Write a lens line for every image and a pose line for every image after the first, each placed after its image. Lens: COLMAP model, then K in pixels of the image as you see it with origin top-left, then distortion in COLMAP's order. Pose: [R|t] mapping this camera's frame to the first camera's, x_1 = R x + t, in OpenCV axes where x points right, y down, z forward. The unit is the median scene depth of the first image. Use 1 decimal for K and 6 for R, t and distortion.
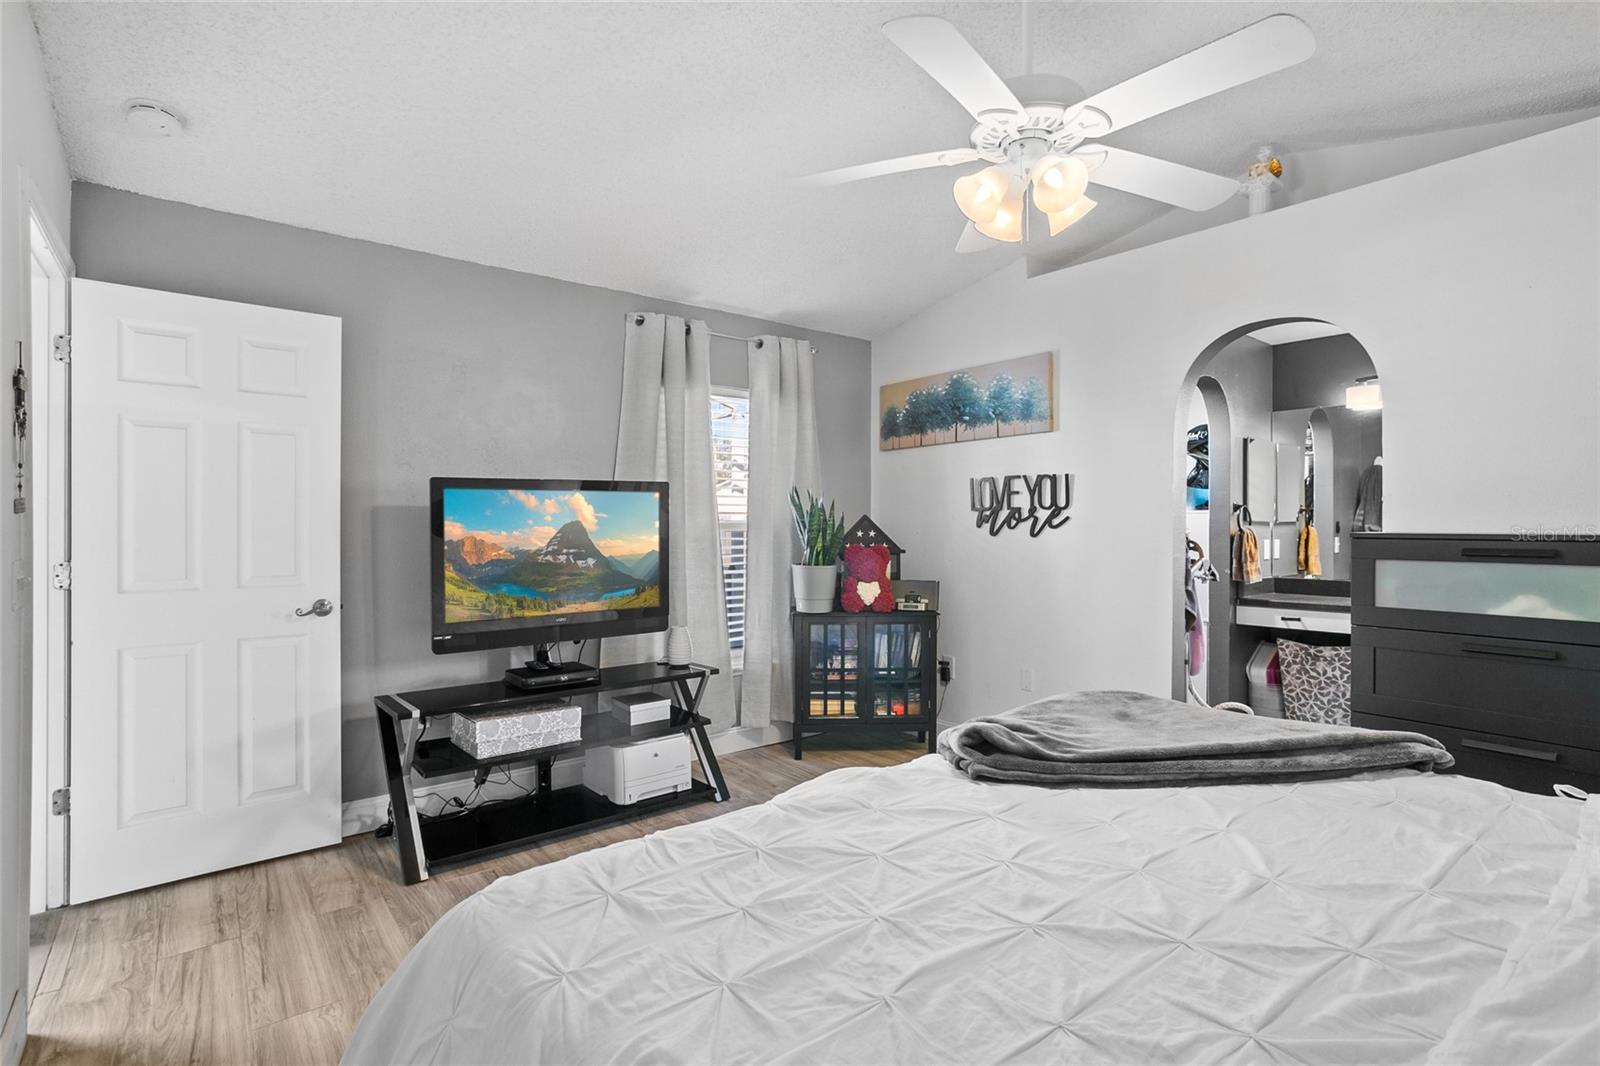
lens RADIAL K [[777.7, 0, 801.4], [0, 777.7, 527.1], [0, 0, 1]] dist [-0.010123, 0.010291]
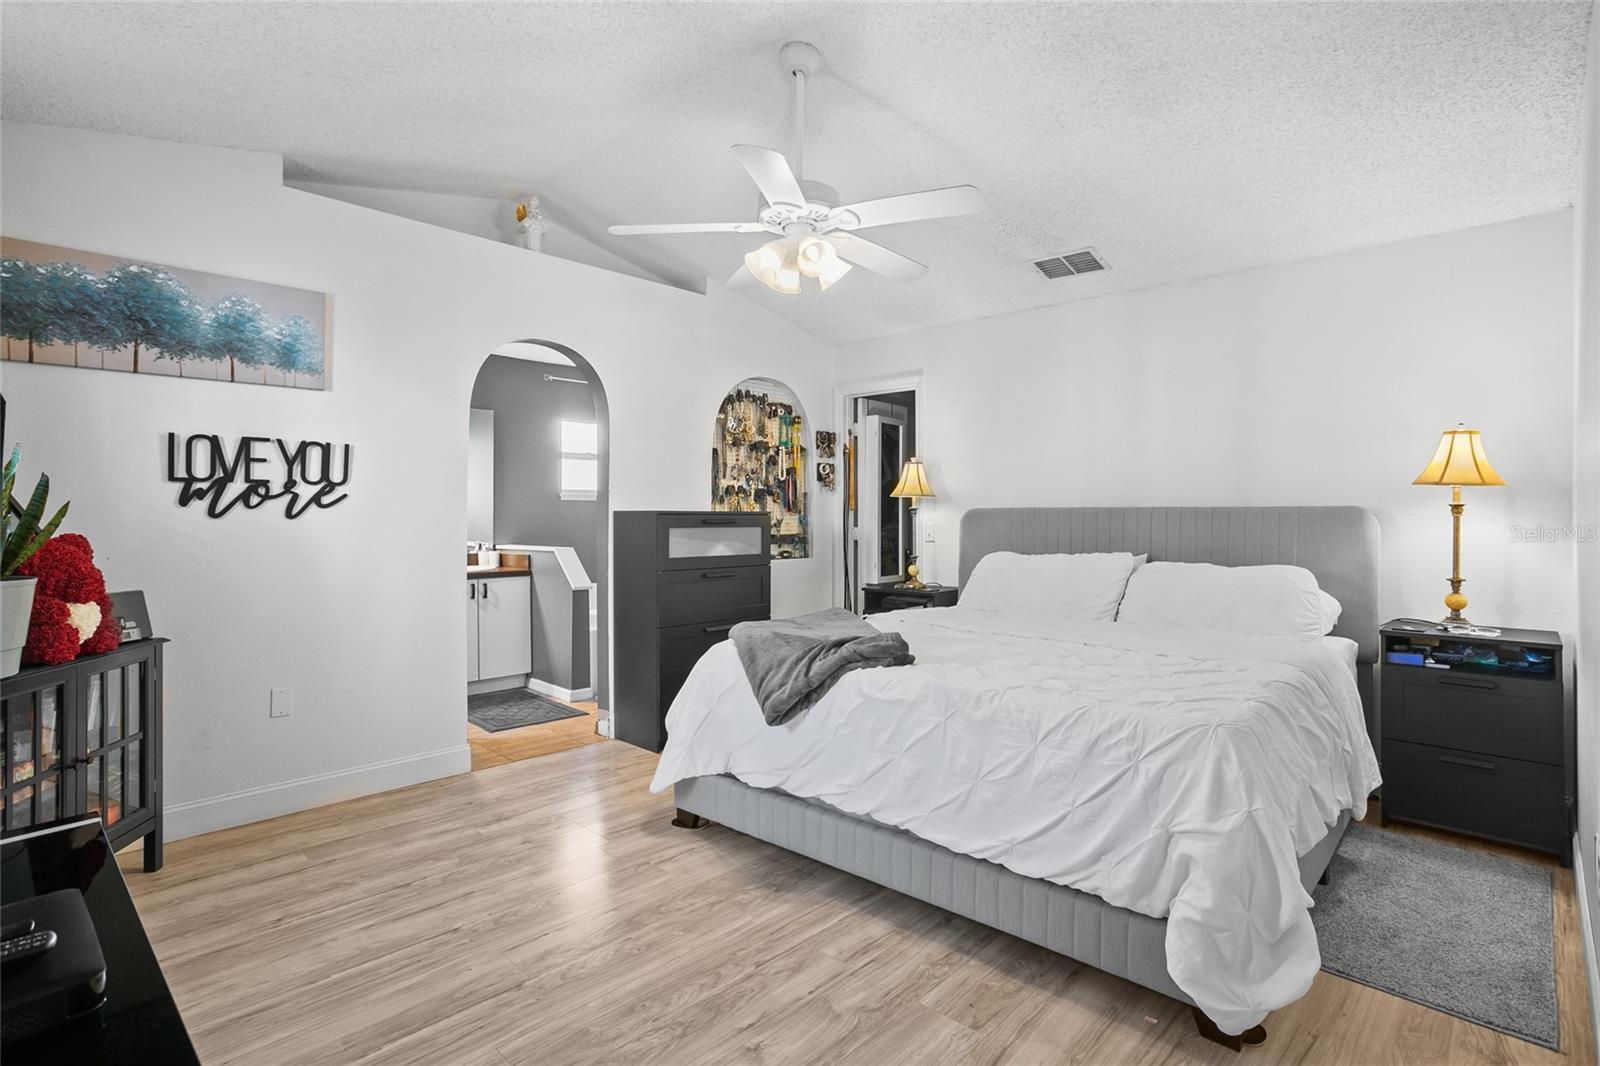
lens RADIAL K [[777.7, 0, 801.5], [0, 777.7, 524.2], [0, 0, 1]] dist [-0.010123, 0.010291]
pose [[-0.096059, -0.007373, 0.995348, -0.526906], [0.005566, 0.999953, 0.007945, 0.014835], [-0.995360, 0.006304, -0.096013, 0.554836]]
